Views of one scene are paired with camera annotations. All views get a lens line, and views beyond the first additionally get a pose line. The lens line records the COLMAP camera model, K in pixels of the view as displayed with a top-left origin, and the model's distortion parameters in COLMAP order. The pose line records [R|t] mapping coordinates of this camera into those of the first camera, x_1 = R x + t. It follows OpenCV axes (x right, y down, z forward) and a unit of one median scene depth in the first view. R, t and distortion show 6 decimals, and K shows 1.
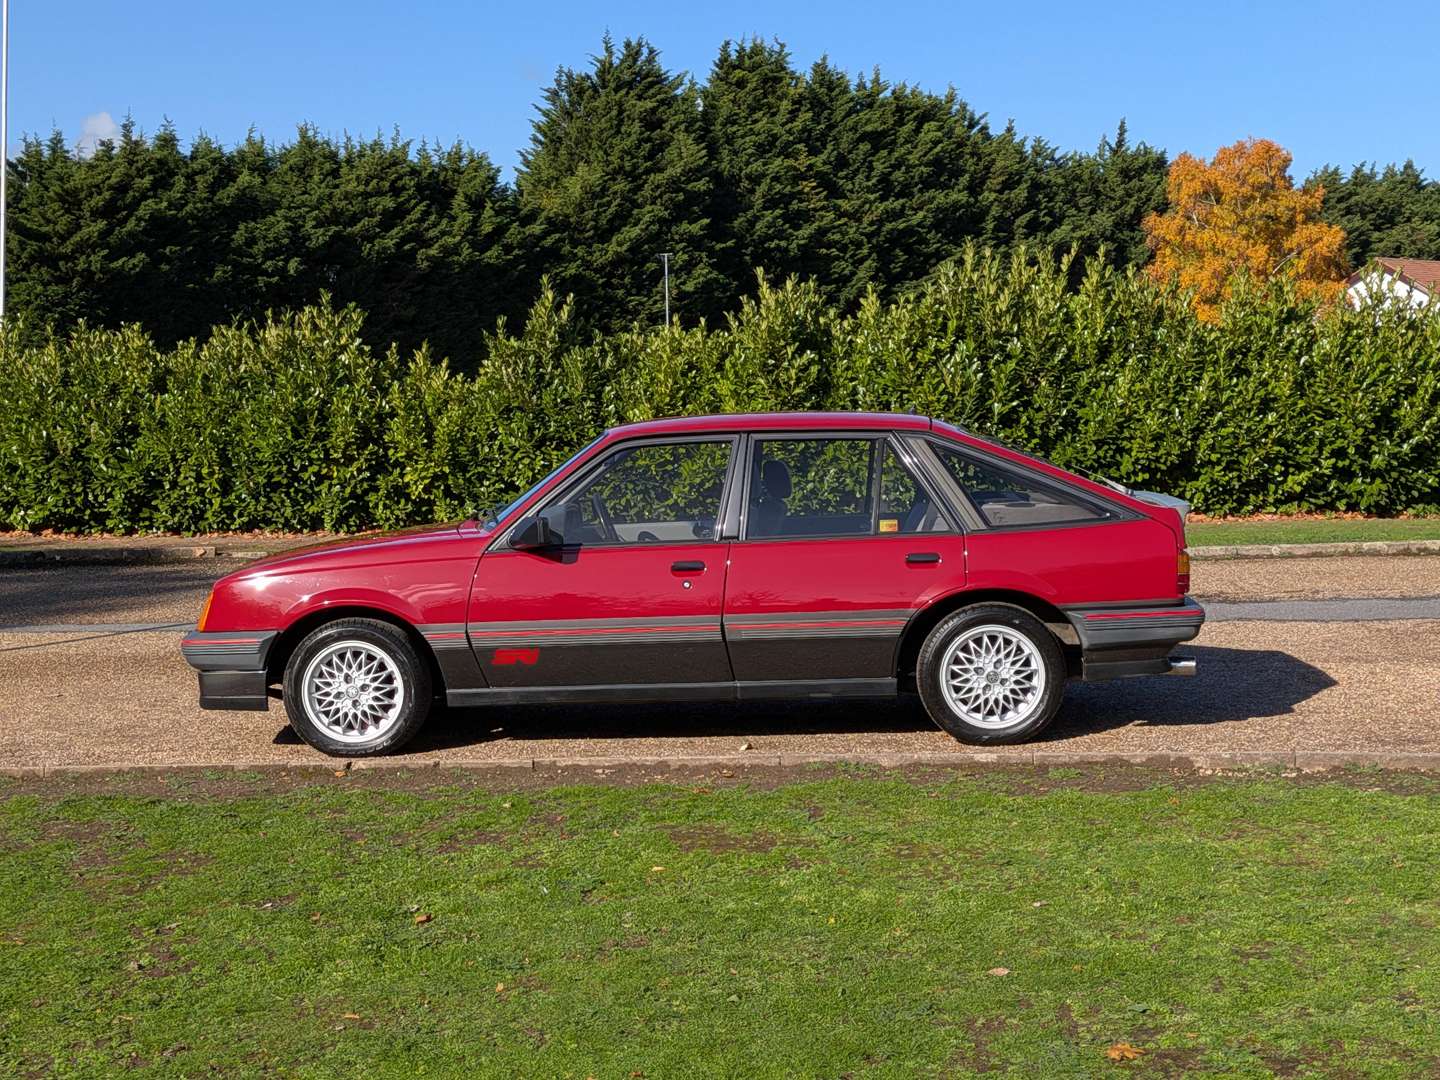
lens RADIAL K [[2052.4, 0, 717.0], [0, 2052.4, 503.7], [0, 0, 1]] dist [0.096026, -0.247812]
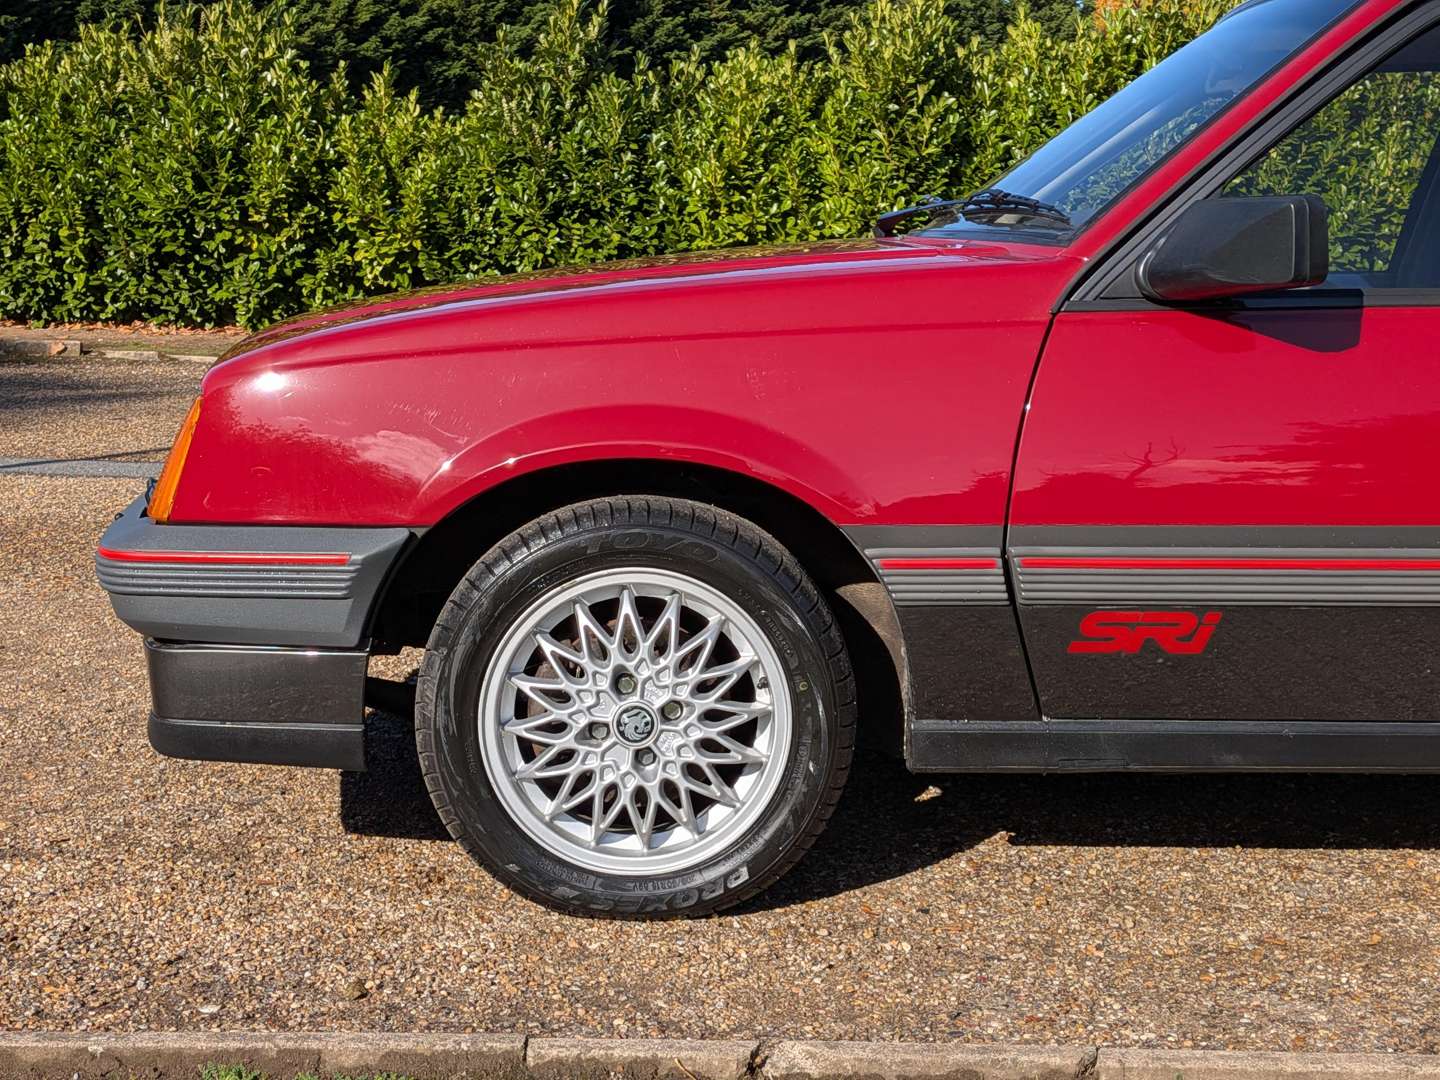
lens RADIAL K [[2052.4, 0, 717.0], [0, 2052.4, 503.7], [0, 0, 1]] dist [0.096026, -0.247812]
pose [[0.996569, 0.031504, 0.076532, -0.080423], [-0.037405, 0.996334, 0.076935, 0.013313], [-0.073828, -0.079533, 0.994095, 0.287496]]
